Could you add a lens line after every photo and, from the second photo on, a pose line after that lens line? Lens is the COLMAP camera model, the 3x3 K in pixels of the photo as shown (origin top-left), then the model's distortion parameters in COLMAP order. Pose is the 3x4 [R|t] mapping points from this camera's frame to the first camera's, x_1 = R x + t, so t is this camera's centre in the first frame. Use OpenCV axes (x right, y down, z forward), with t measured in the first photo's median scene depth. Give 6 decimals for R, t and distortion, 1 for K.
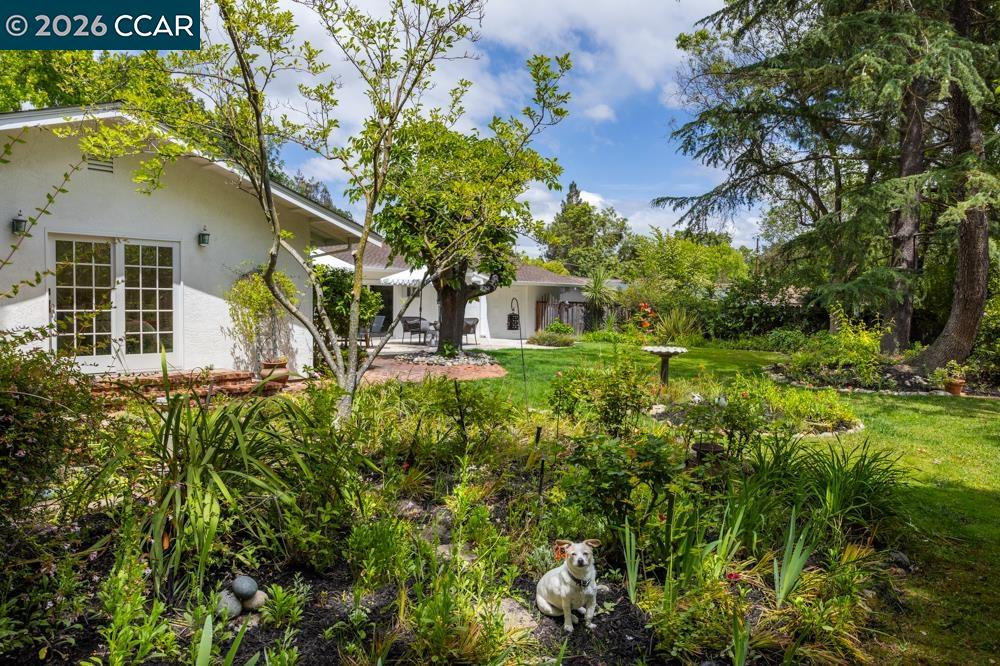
lens RADIAL K [[690.8, 0, 499.7], [0, 690.8, 330.4], [0, 0, 1]] dist [0.041497, 0.003176]
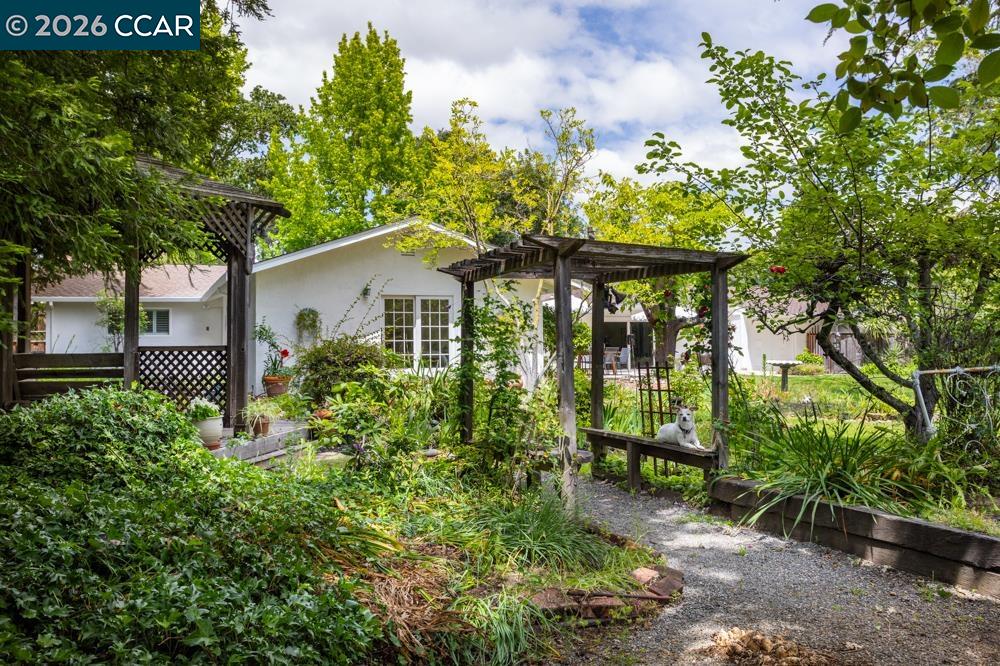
lens RADIAL K [[849.6, 0, 501.9], [0, 849.6, 327.4], [0, 0, 1]] dist [0.058918, -0.017343]
pose [[0.908611, -0.029665, -0.416588, 0.431127], [0.001173, 0.997652, -0.068483, 0.073126], [0.417641, 0.061736, 0.906512, -0.667004]]
